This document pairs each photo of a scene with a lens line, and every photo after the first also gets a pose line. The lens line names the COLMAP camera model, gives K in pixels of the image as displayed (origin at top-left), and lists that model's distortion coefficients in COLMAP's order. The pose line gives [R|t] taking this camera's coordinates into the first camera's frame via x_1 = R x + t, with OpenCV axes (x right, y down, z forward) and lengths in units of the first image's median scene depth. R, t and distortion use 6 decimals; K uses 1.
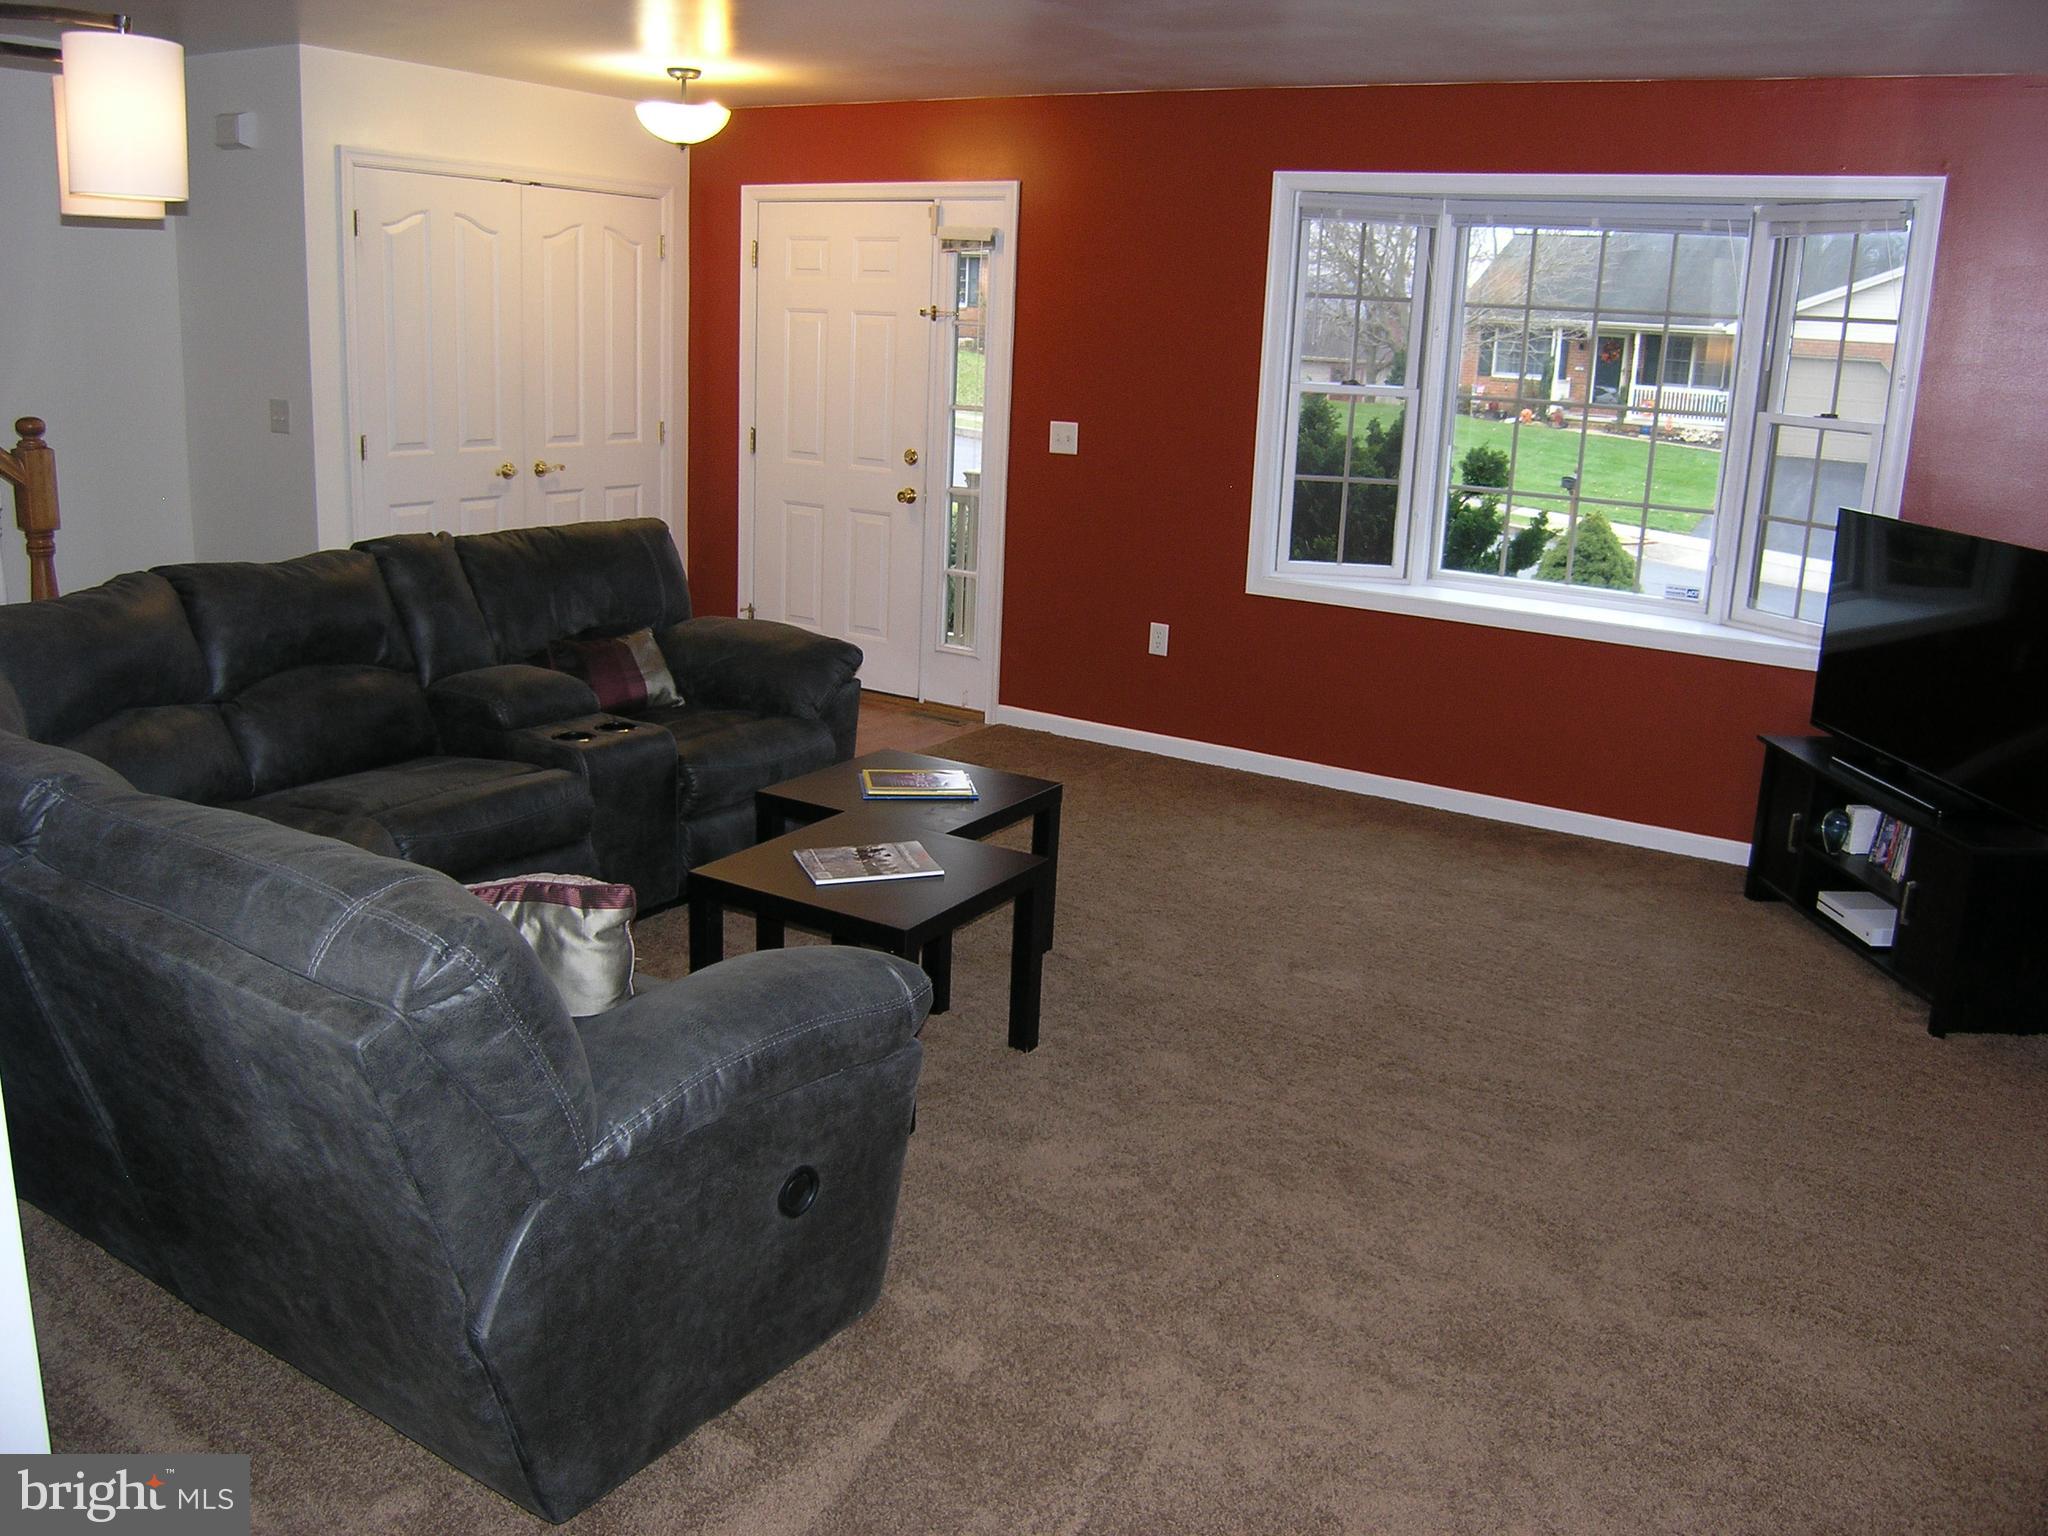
lens RADIAL K [[1665.9, 0, 1025.8], [0, 1665.9, 766.6], [0, 0, 1]] dist [-0.091099, 0.035586]
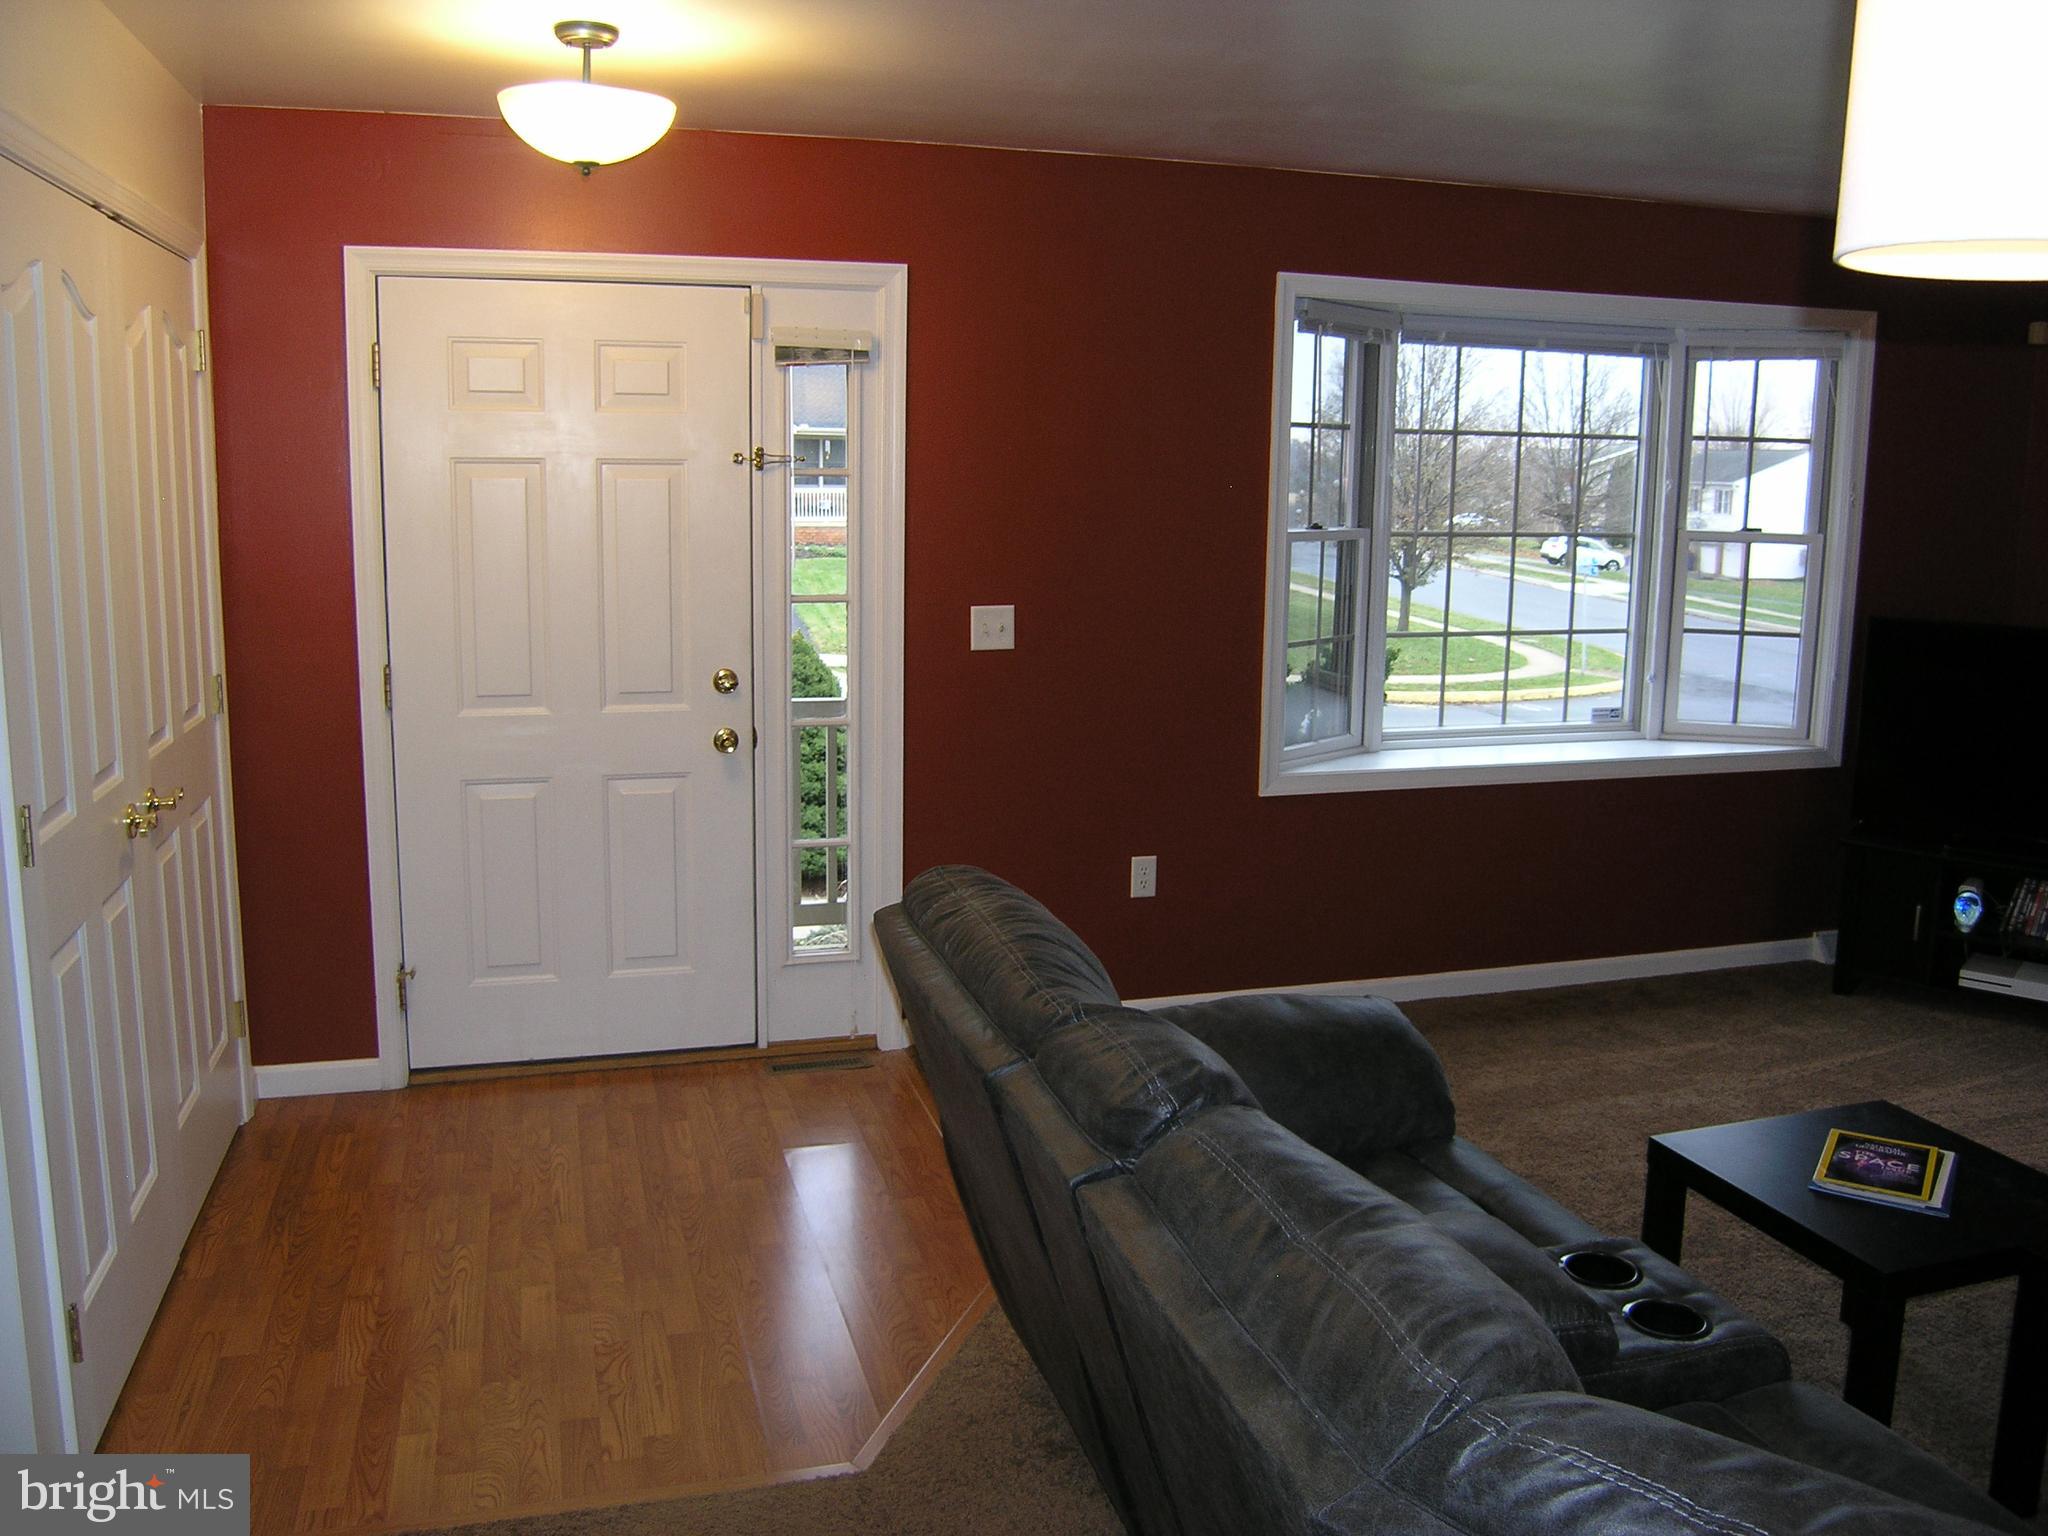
lens RADIAL K [[1665.9, 0, 1027.7], [0, 1665.9, 755.5], [0, 0, 1]] dist [-0.091099, 0.035586]
pose [[0.648412, -0.166313, 0.742901, -0.505283], [0.206540, 0.977676, 0.038602, -0.169428], [-0.732736, 0.128408, 0.668288, 0.521734]]
